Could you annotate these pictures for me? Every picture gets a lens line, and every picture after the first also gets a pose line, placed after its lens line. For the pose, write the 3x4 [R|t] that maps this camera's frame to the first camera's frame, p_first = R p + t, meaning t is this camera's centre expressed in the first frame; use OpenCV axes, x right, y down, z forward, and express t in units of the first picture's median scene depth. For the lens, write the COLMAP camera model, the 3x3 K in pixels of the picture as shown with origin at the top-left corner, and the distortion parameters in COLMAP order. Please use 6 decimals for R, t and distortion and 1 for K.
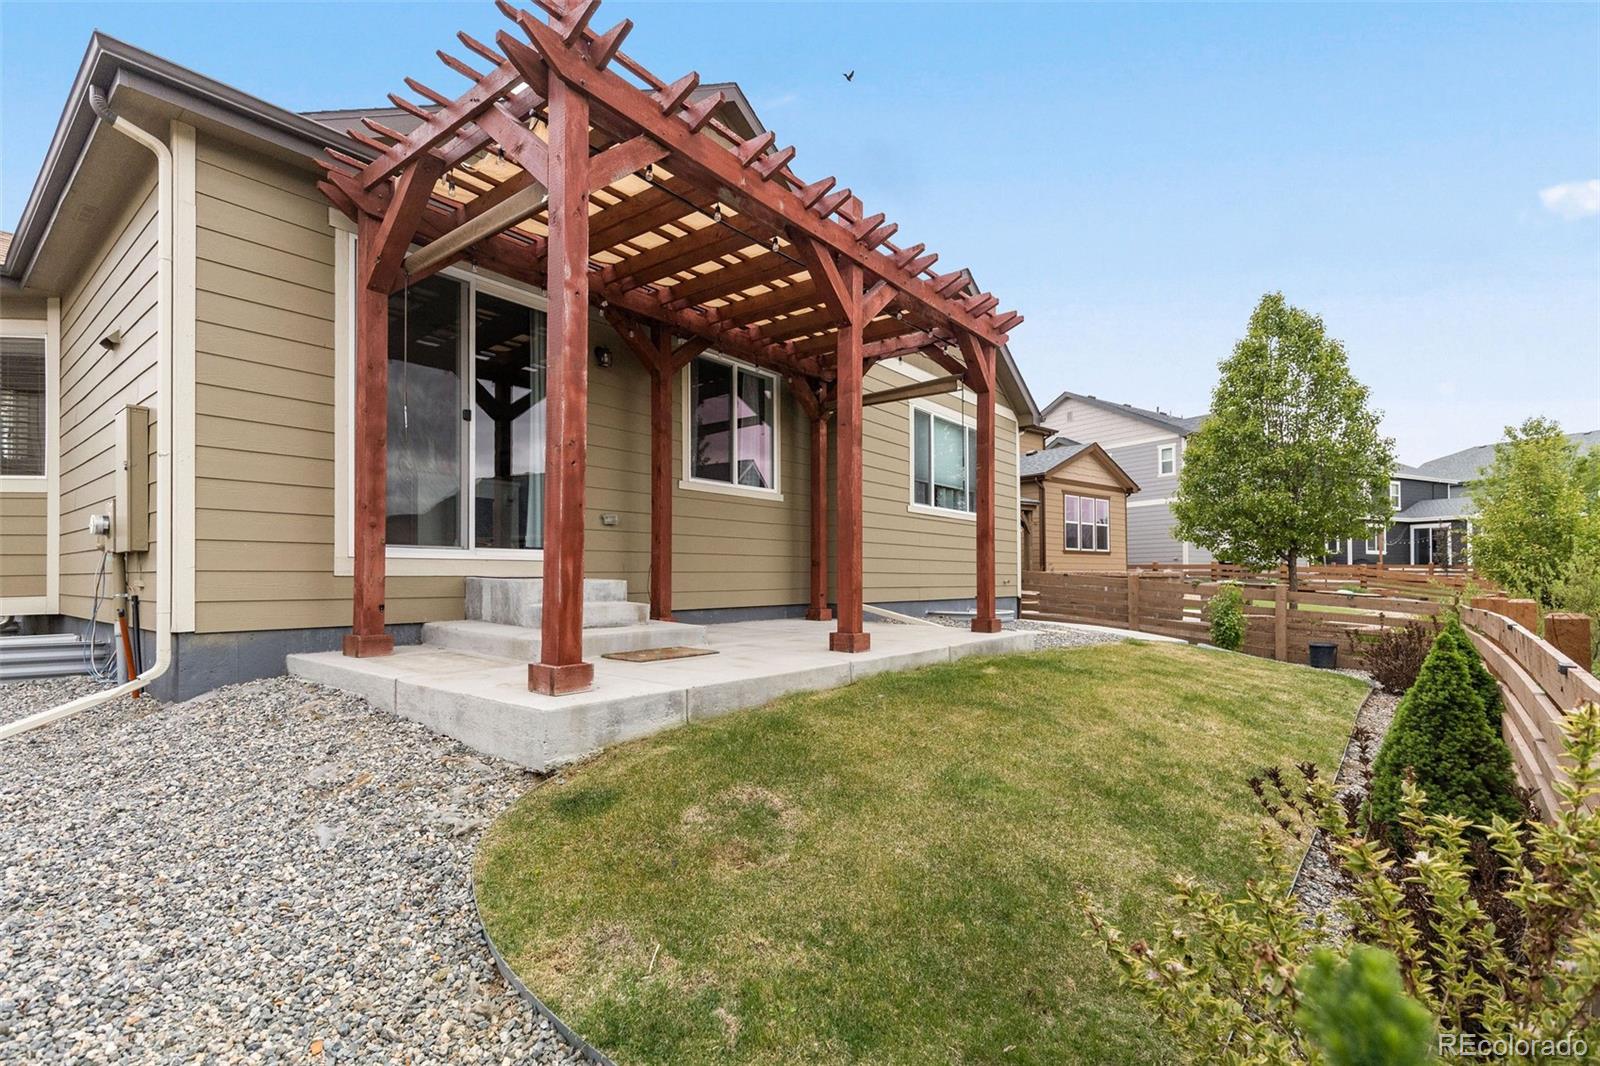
lens RADIAL K [[719.9, 0, 807.0], [0, 719.9, 582.1], [0, 0, 1]] dist [0.001269, -0.000039]
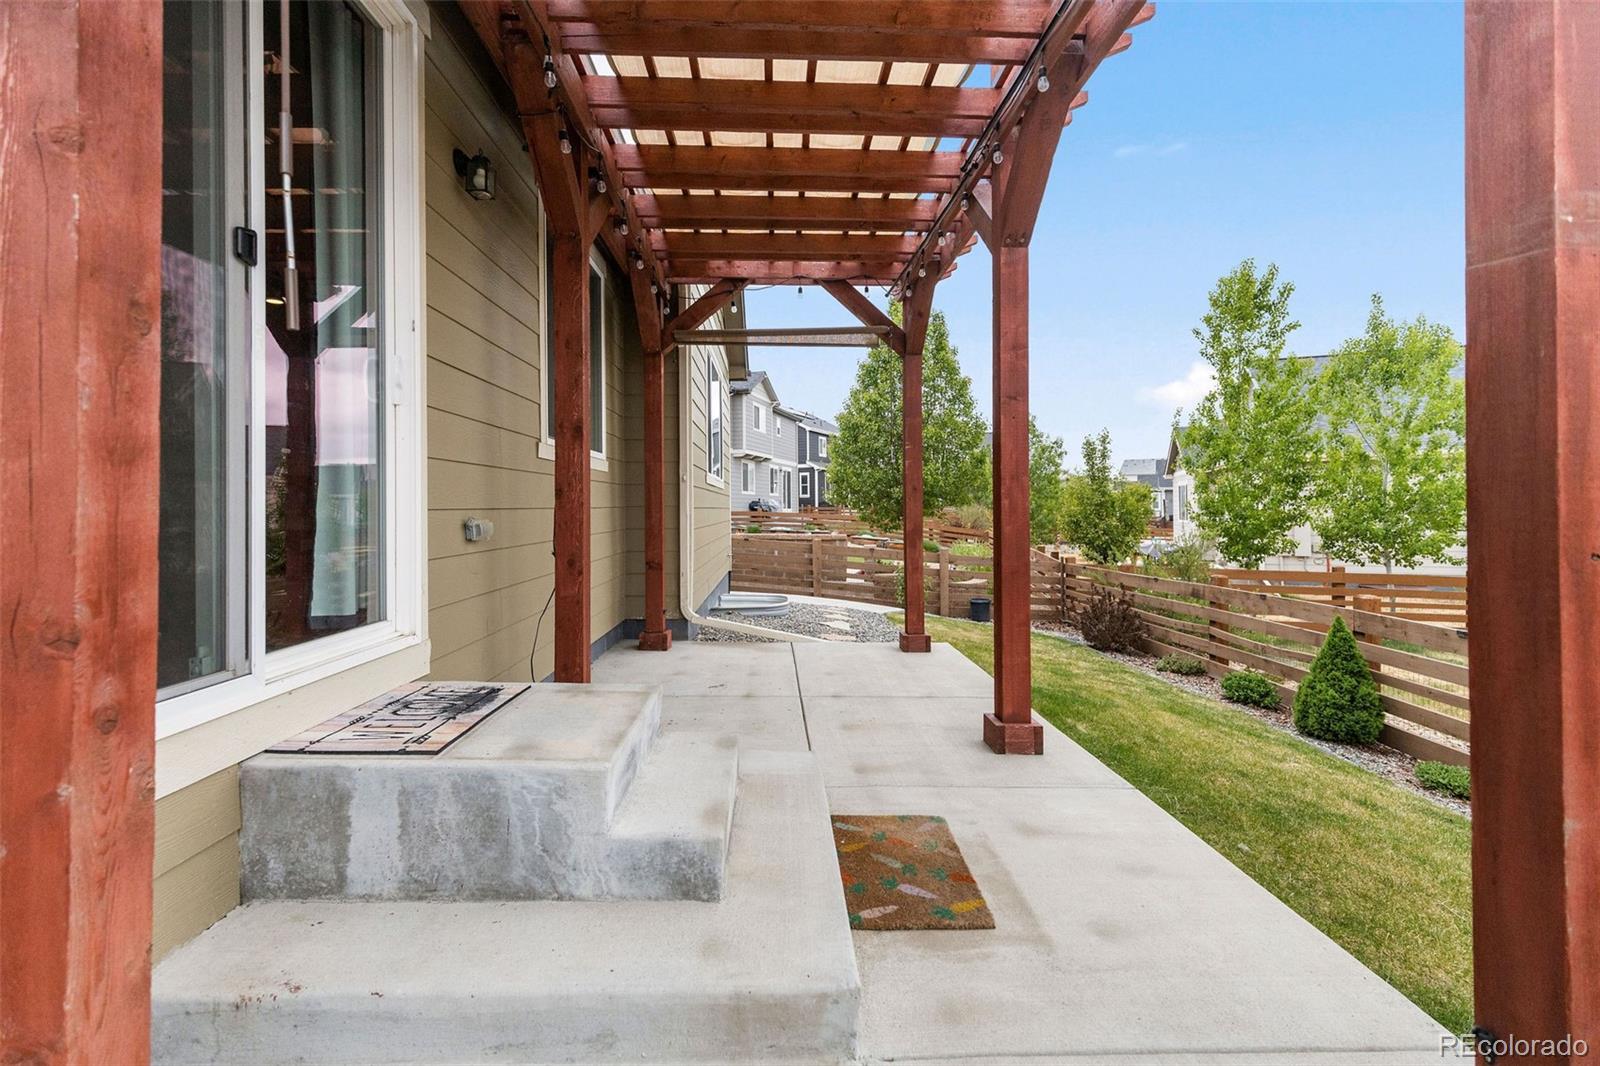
lens RADIAL K [[721.9, 0, 800.3], [0, 721.9, 513.8], [0, 0, 1]] dist [0.006728, -0.000289]
pose [[0.765696, -0.008637, 0.643145, -0.355563], [0.010223, 0.999947, 0.001257, -0.082743], [-0.643122, 0.005613, 0.765743, 0.437592]]
